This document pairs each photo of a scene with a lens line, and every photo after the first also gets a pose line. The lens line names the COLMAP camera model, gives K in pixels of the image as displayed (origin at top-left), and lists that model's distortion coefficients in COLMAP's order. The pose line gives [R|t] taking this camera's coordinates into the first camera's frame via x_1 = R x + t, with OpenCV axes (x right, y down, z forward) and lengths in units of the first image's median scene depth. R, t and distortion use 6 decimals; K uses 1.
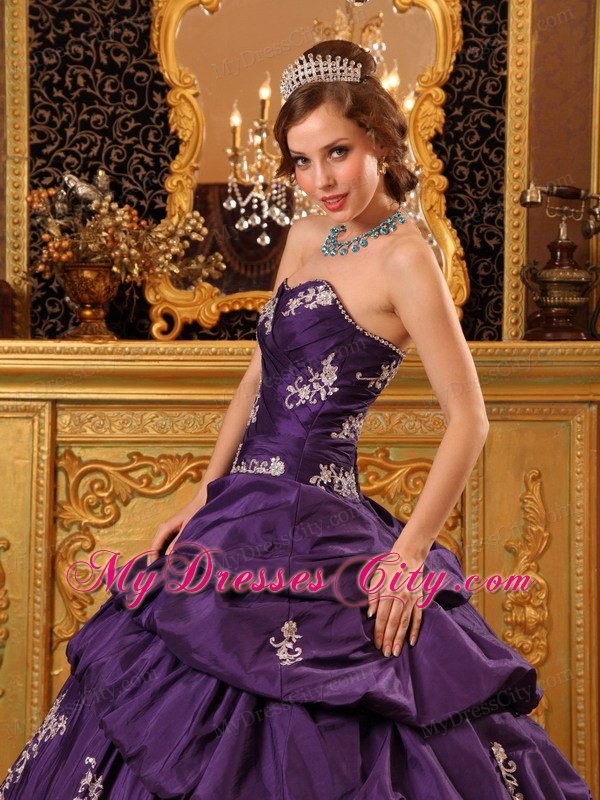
lens RADIAL K [[1226.6, 0, 308.2], [0, 1226.6, 402.0], [0, 0, 1]] dist [0.100077, -0.010901]
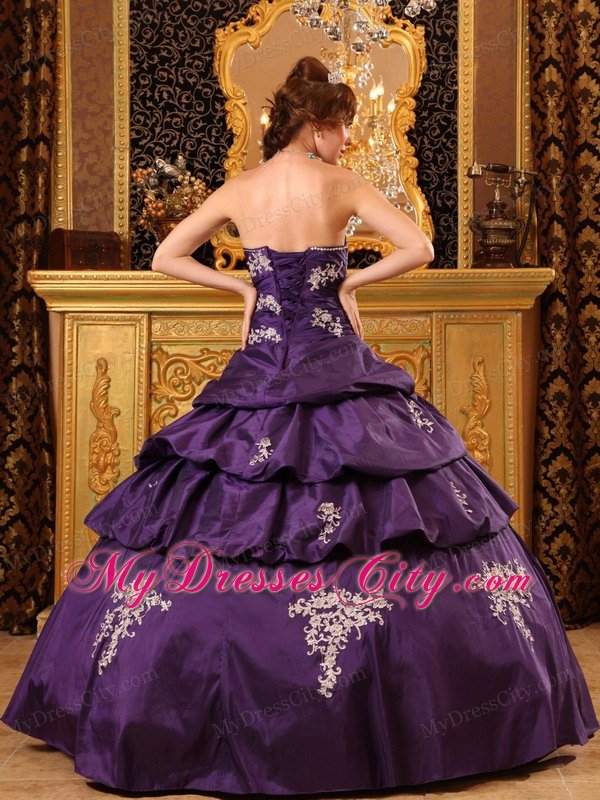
lens RADIAL K [[1441.4, 0, 300.0], [0, 1441.4, 400.0], [0, 0, 1]] dist [0.016738, 0.144045]
pose [[0.999908, -0.009189, 0.009982, -0.046039], [0.009460, 0.999580, -0.027405, 0.148309], [-0.009726, 0.027497, 0.999575, -0.694232]]
